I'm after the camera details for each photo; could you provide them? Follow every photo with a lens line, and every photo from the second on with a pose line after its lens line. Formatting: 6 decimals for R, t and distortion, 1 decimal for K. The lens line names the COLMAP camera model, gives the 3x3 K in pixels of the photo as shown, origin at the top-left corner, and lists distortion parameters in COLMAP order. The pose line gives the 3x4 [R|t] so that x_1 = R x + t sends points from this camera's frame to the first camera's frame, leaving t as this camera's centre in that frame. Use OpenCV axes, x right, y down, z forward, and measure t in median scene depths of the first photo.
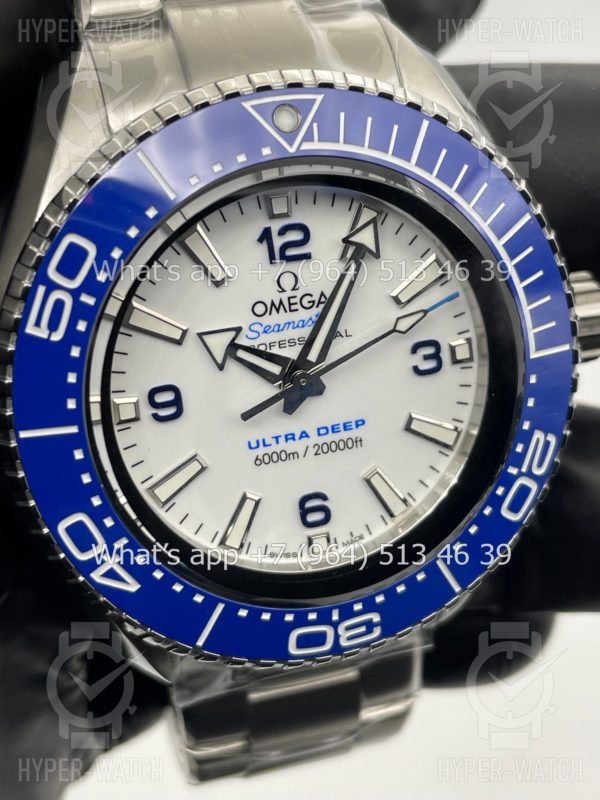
lens RADIAL K [[1218.6, 0, 300.2], [0, 1218.6, 378.3], [0, 0, 1]] dist [0.163714, 0.026597]
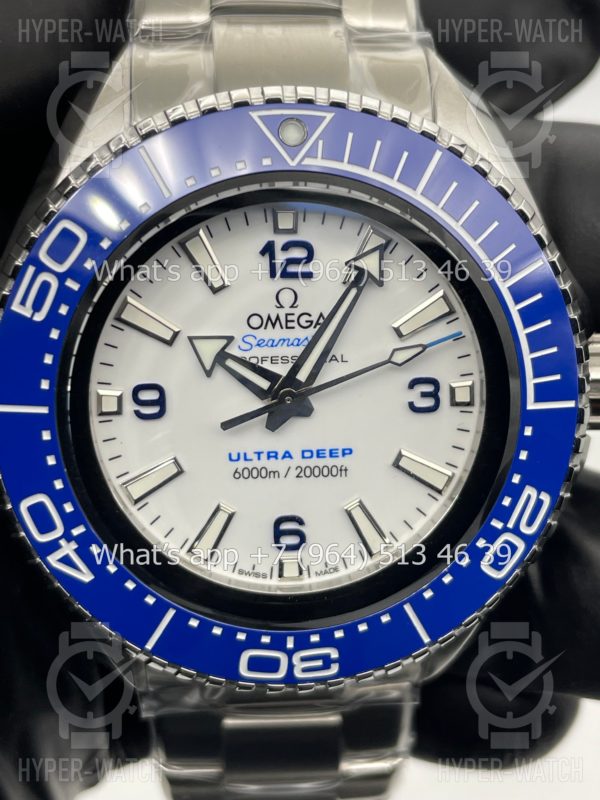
lens RADIAL K [[1218.6, 0, 300.2], [0, 1218.6, 378.3], [0, 0, 1]] dist [0.163714, 0.026597]
pose [[0.975918, 0.131408, -0.174115, 0.180998], [-0.141770, 0.988715, -0.048419, 0.032015], [0.165787, 0.071937, 0.983534, 0.026942]]
